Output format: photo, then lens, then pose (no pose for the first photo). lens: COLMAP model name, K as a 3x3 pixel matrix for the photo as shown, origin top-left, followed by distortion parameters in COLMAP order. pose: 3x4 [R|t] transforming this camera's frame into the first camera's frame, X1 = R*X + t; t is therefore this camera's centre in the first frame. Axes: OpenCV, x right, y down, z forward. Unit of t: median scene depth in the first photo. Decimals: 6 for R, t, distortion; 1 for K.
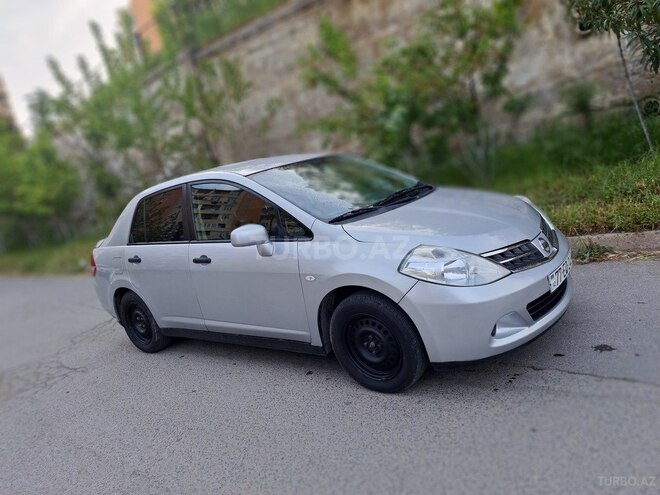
lens RADIAL K [[479.8, 0, 335.0], [0, 479.8, 245.8], [0, 0, 1]] dist [0.074704, -0.067147]
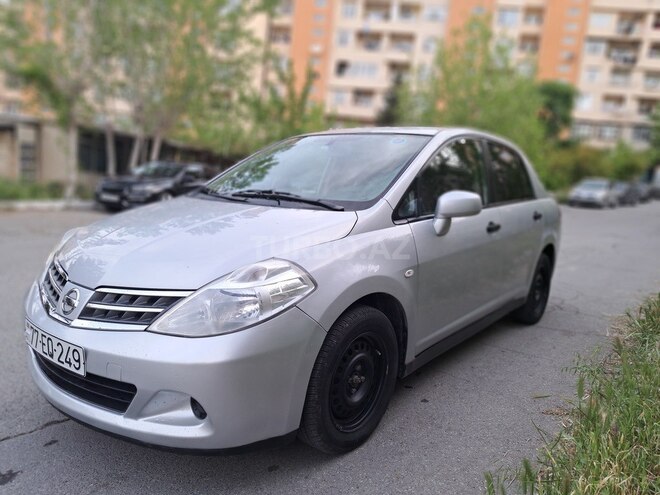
lens RADIAL K [[475.1, 0, 336.6], [0, 475.1, 250.0], [0, 0, 1]] dist [0.072738, -0.059131]
pose [[-0.046718, 0.358355, -0.932416, 0.975696], [-0.220439, 0.906724, 0.359525, -0.367093], [0.974281, 0.222337, 0.036635, 1.288011]]
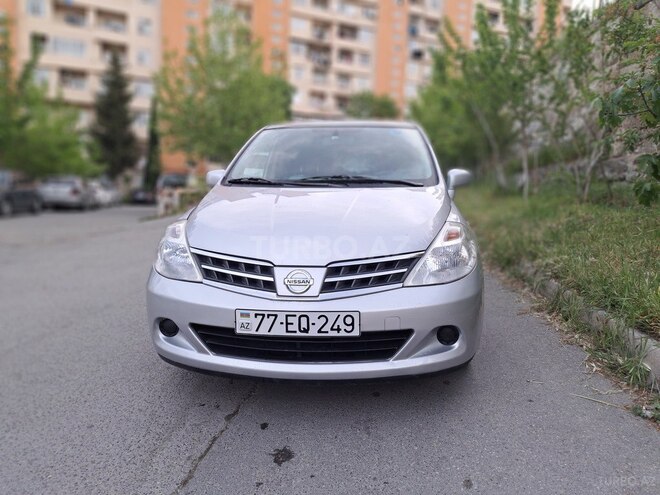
lens RADIAL K [[479.8, 0, 335.0], [0, 479.8, 245.8], [0, 0, 1]] dist [0.074704, -0.067147]
pose [[0.499010, 0.337608, -0.798129, 0.984534], [-0.265095, 0.936312, 0.230315, -0.222716], [0.825054, 0.096650, 0.556727, 0.640781]]
